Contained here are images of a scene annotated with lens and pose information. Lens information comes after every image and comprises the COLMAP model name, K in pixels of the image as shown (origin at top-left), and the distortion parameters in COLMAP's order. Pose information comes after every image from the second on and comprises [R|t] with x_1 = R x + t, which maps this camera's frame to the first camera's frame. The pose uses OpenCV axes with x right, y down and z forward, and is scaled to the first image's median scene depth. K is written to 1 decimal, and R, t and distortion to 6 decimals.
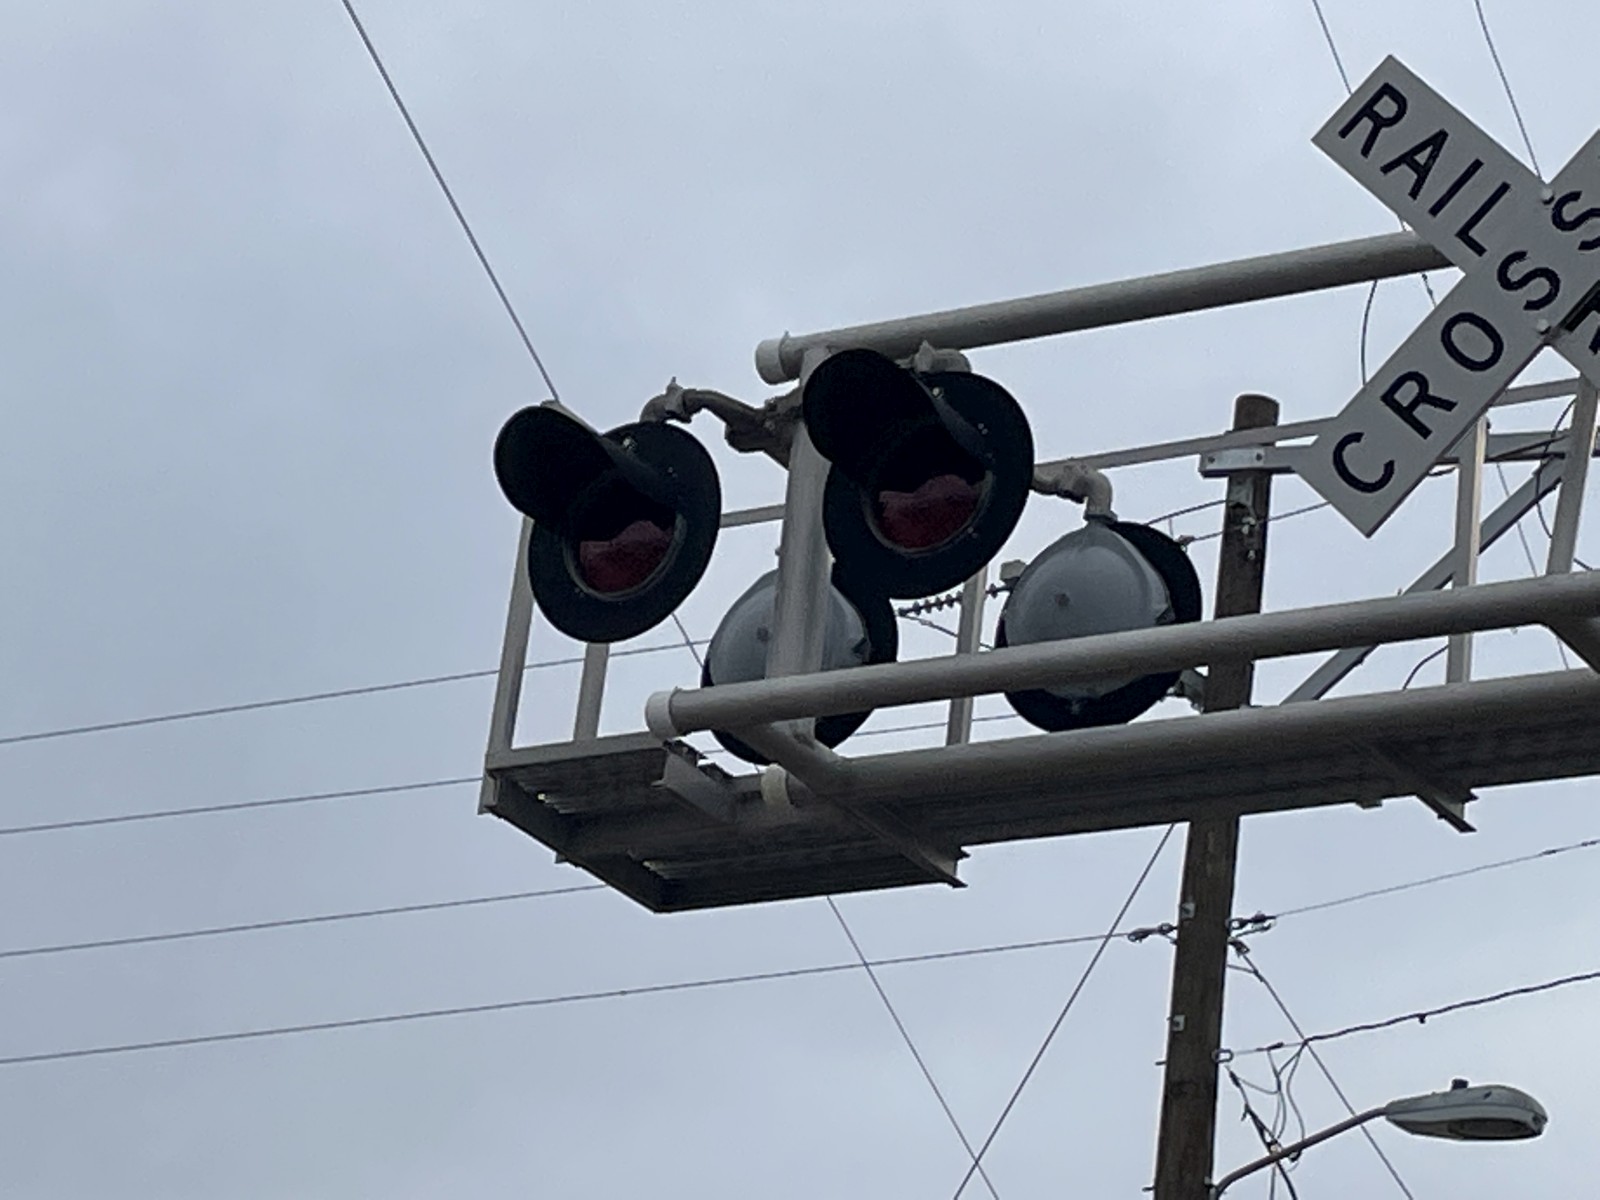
lens RADIAL K [[5132.2, 0, 799.8], [0, 5132.2, 599.7], [0, 0, 1]] dist [0.027335, 0.352572]
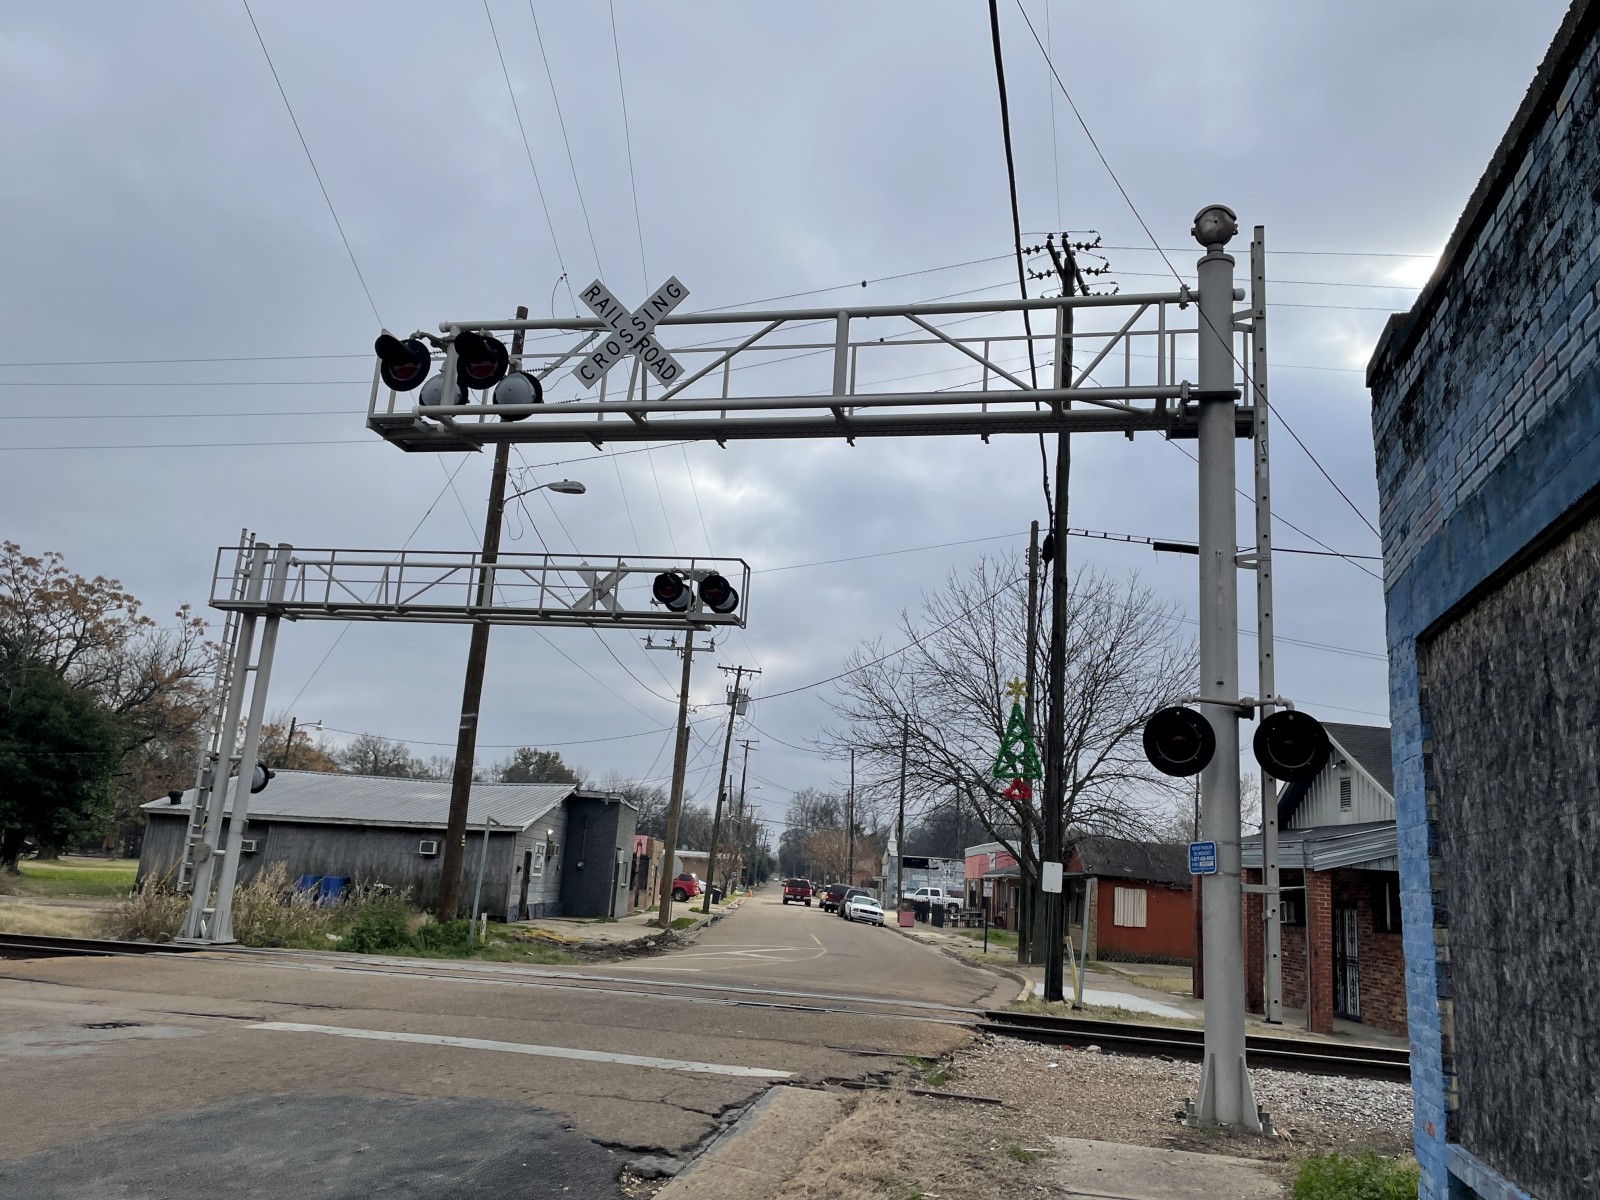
lens RADIAL K [[1289.2, 0, 800.5], [0, 1289.2, 559.2], [0, 0, 1]] dist [0.109095, -0.131490]
pose [[0.945234, 0.035654, 0.324441, -0.069391], [-0.090090, 0.983901, 0.154346, -0.051147], [-0.313715, -0.175122, 0.933229, -0.142603]]
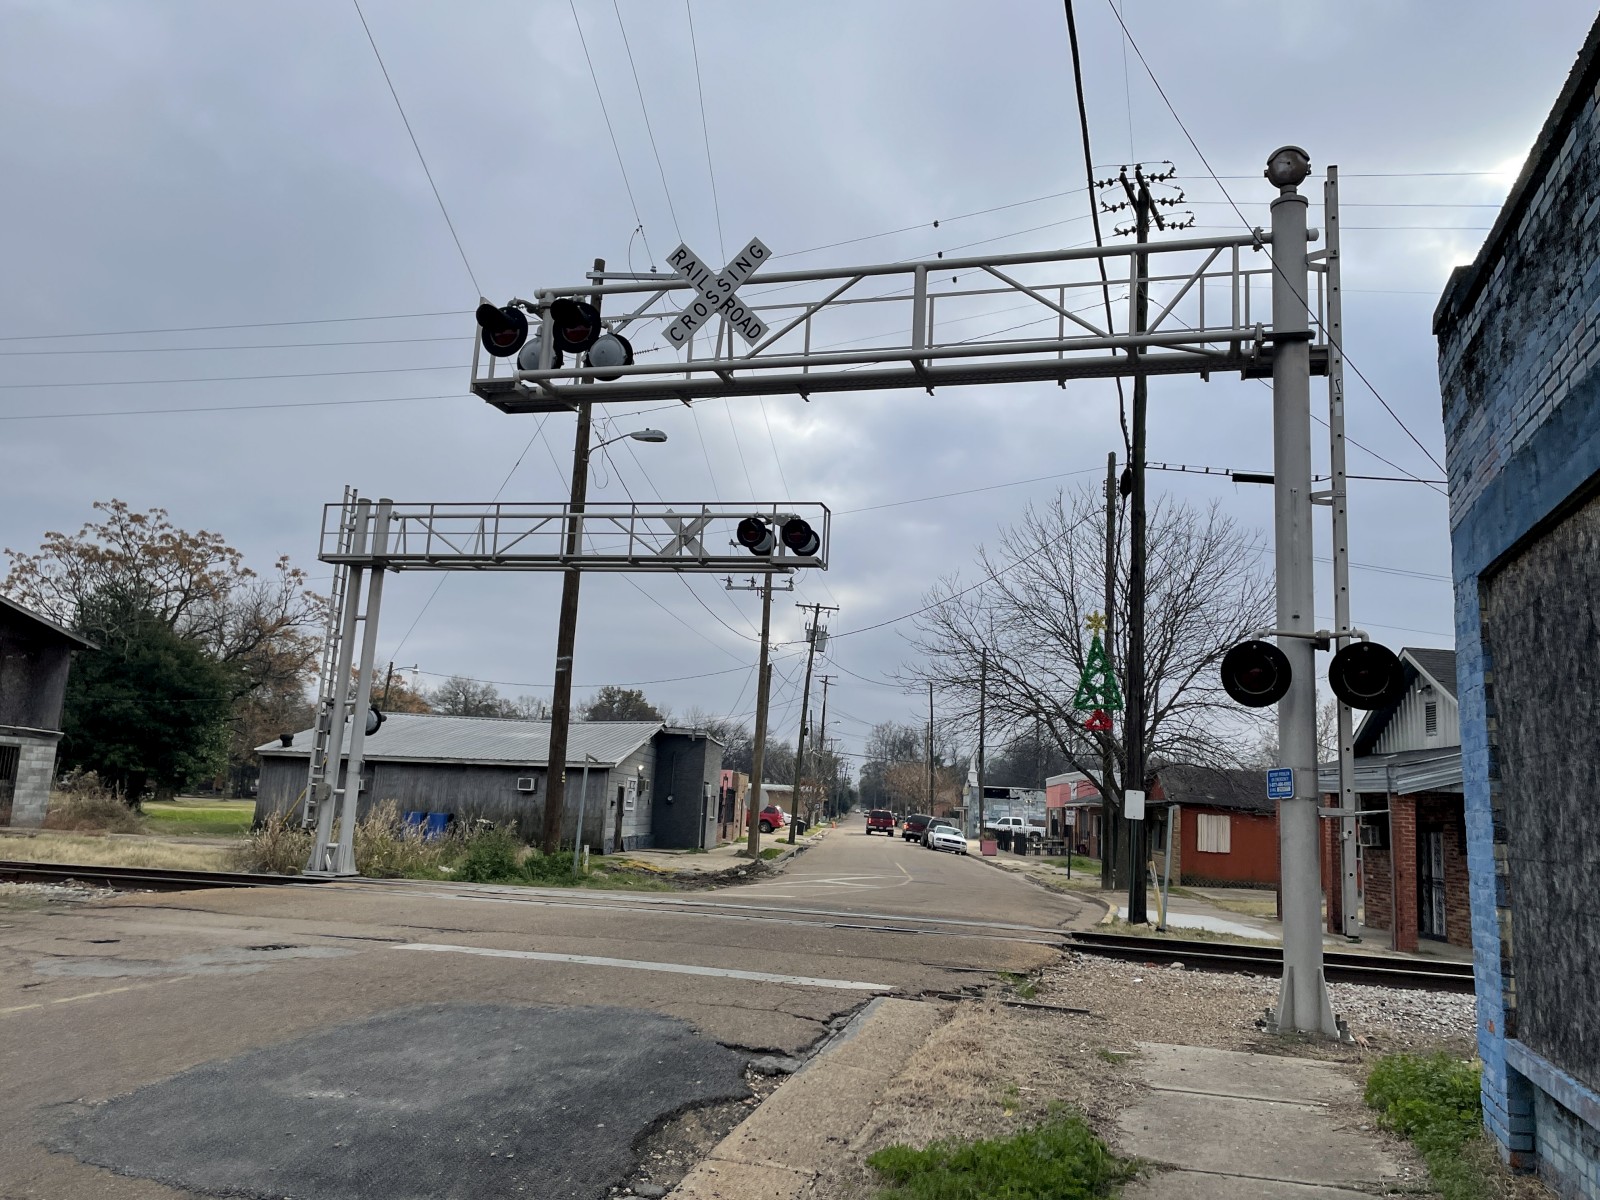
lens RADIAL K [[1289.2, 0, 800.5], [0, 1289.2, 559.2], [0, 0, 1]] dist [0.109095, -0.131490]
pose [[0.962603, -0.004593, 0.270875, -0.093899], [-0.053634, 0.976835, 0.207162, -0.068386], [-0.265552, -0.213943, 0.940059, -0.182720]]
